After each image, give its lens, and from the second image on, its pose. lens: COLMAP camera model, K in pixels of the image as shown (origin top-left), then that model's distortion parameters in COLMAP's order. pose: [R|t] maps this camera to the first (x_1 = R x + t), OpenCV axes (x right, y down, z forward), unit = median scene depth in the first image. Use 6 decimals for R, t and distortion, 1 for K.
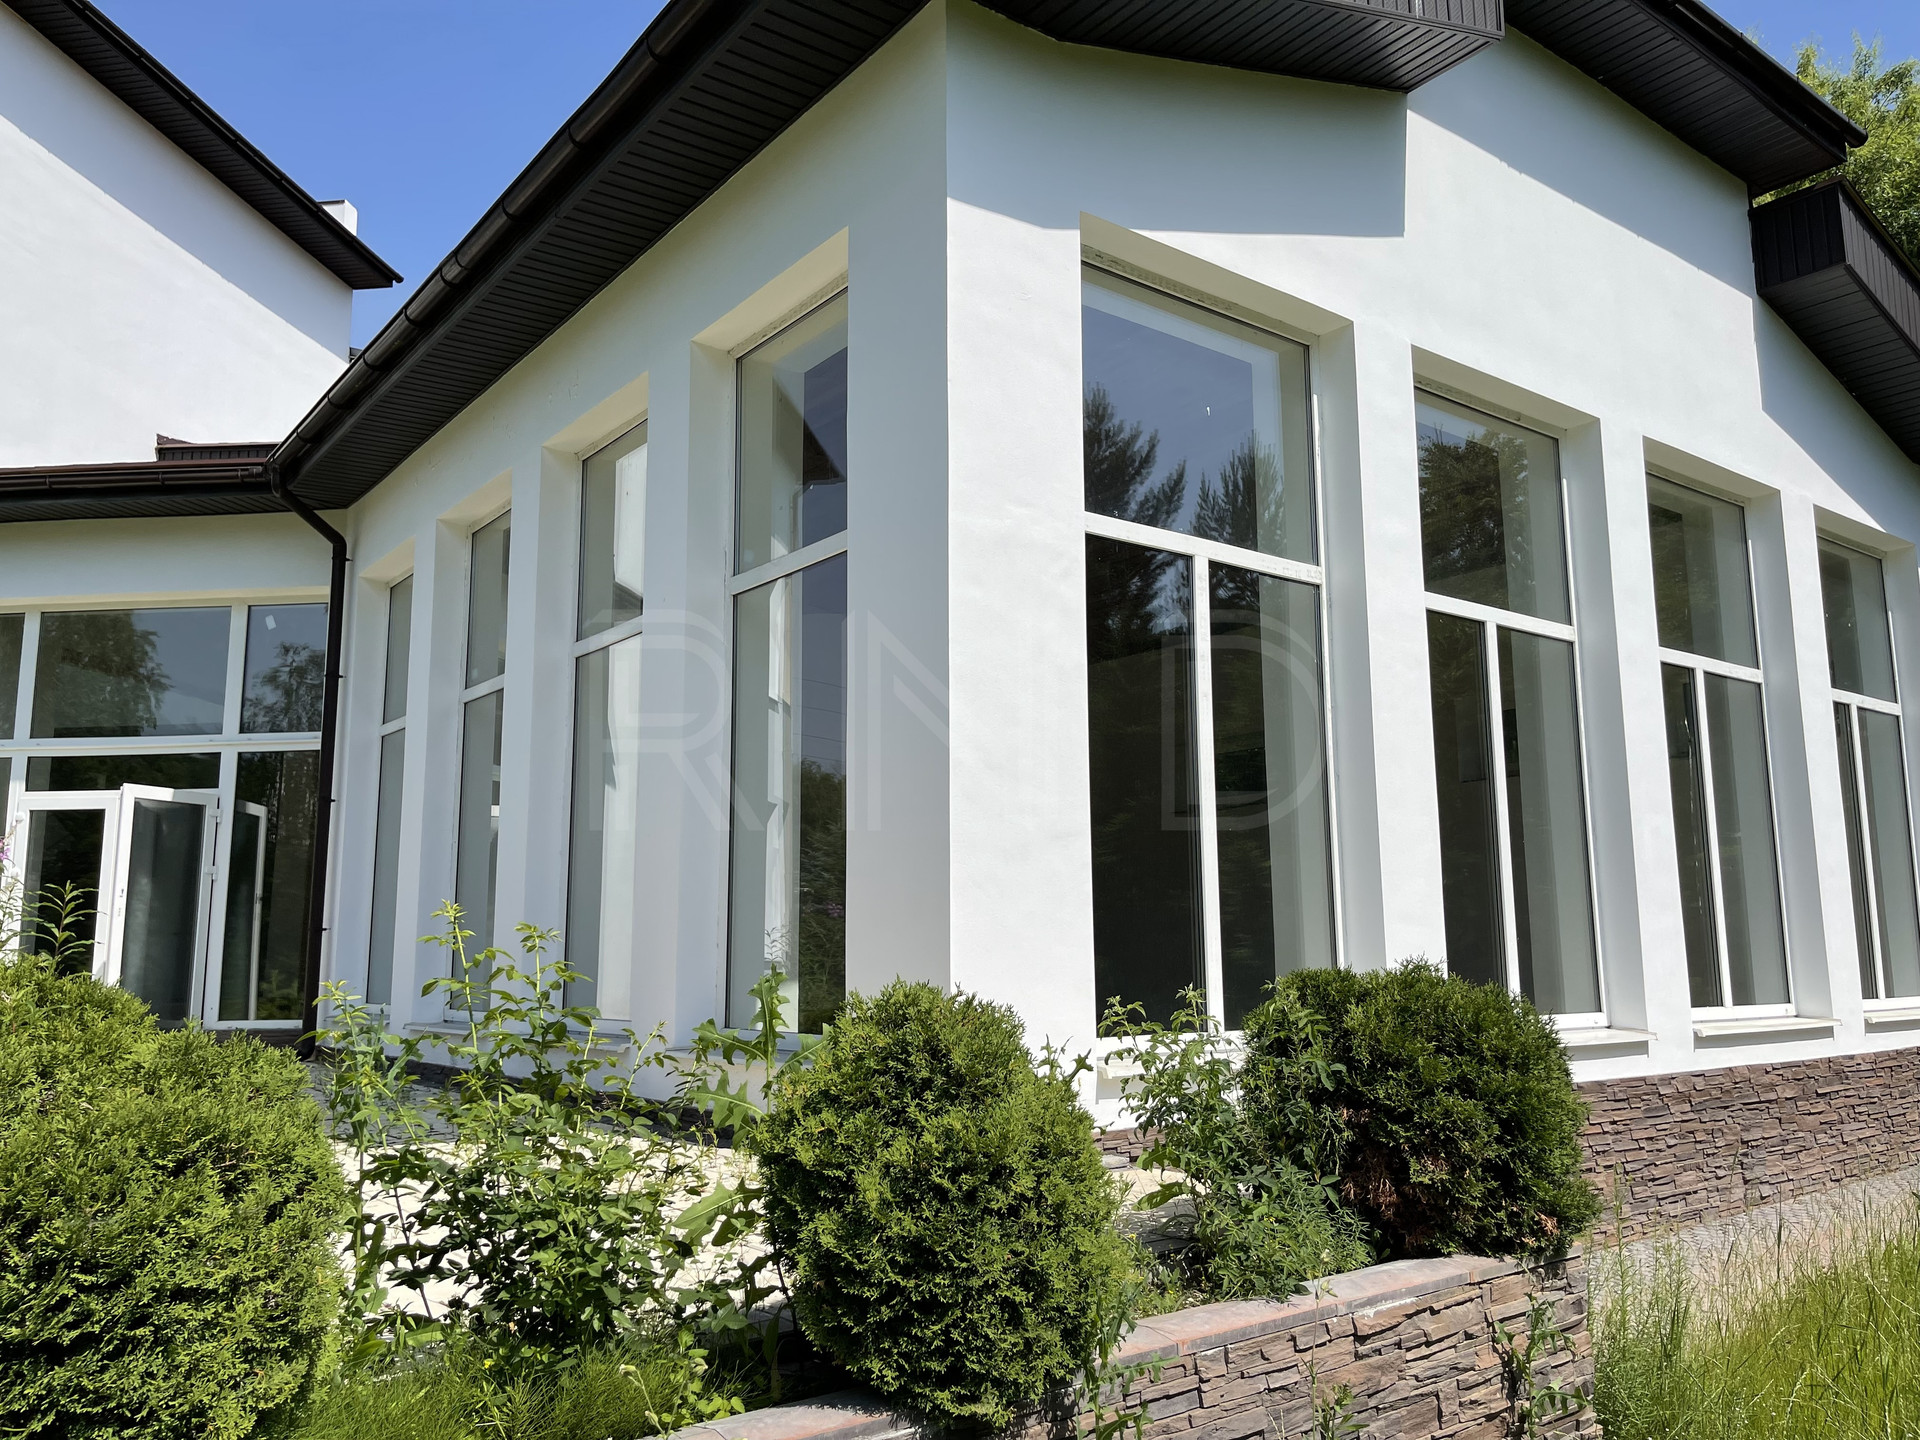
lens RADIAL K [[1454.2, 0, 966.3], [0, 1454.2, 718.7], [0, 0, 1]] dist [0.076004, -0.104245]
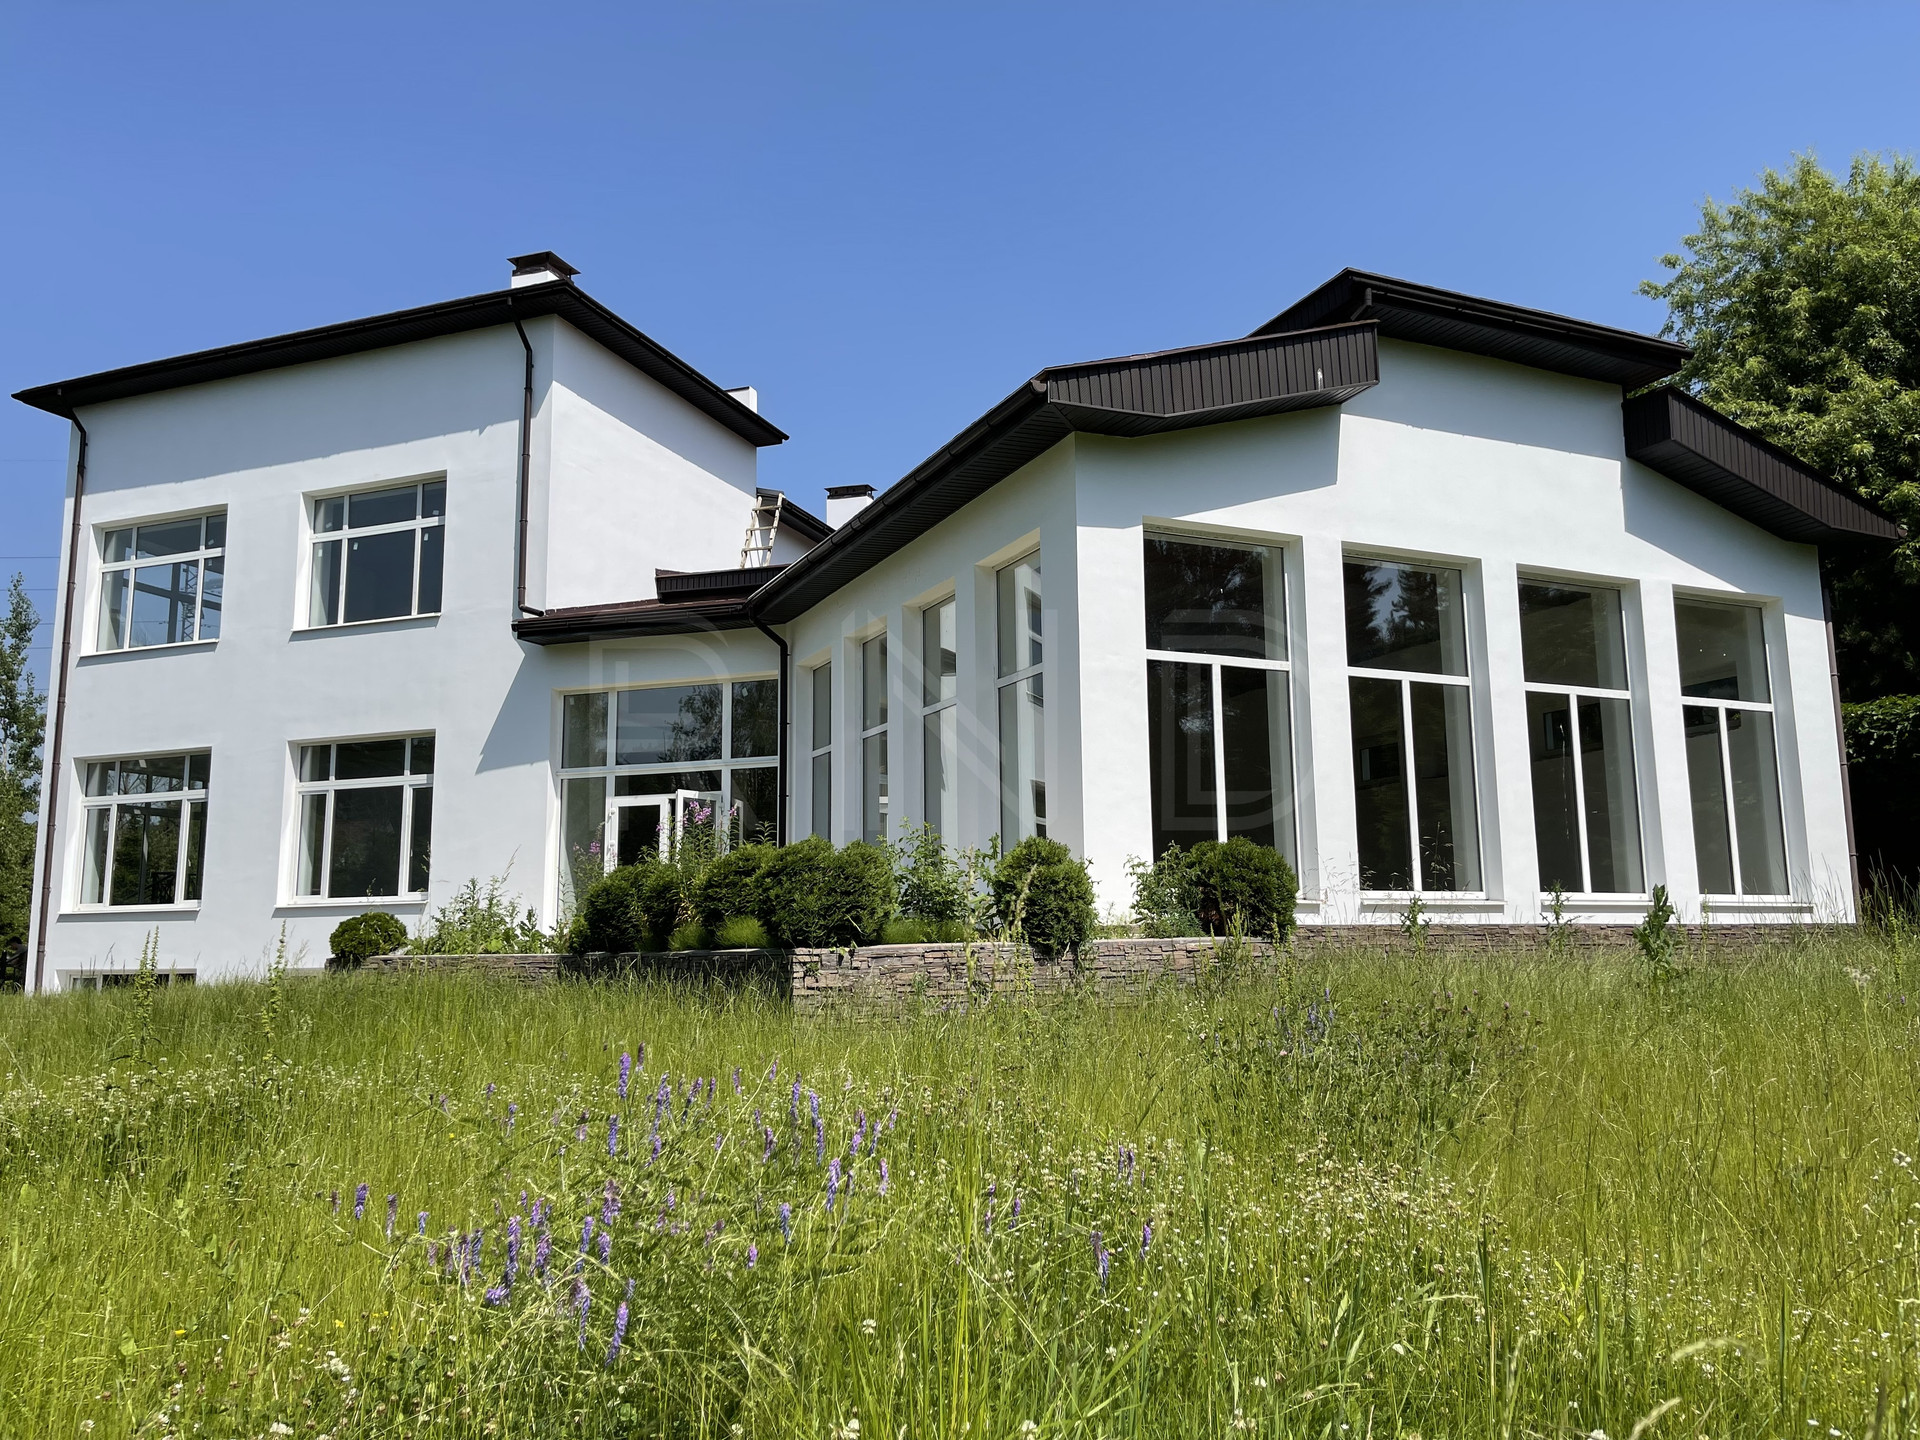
lens RADIAL K [[1454.2, 0, 966.3], [0, 1454.2, 718.7], [0, 0, 1]] dist [0.076004, -0.104245]
pose [[0.975783, -0.038891, -0.215258, 0.584677], [0.039861, 0.999205, 0.000167, -0.109536], [0.215080, -0.008743, 0.976557, -2.514256]]
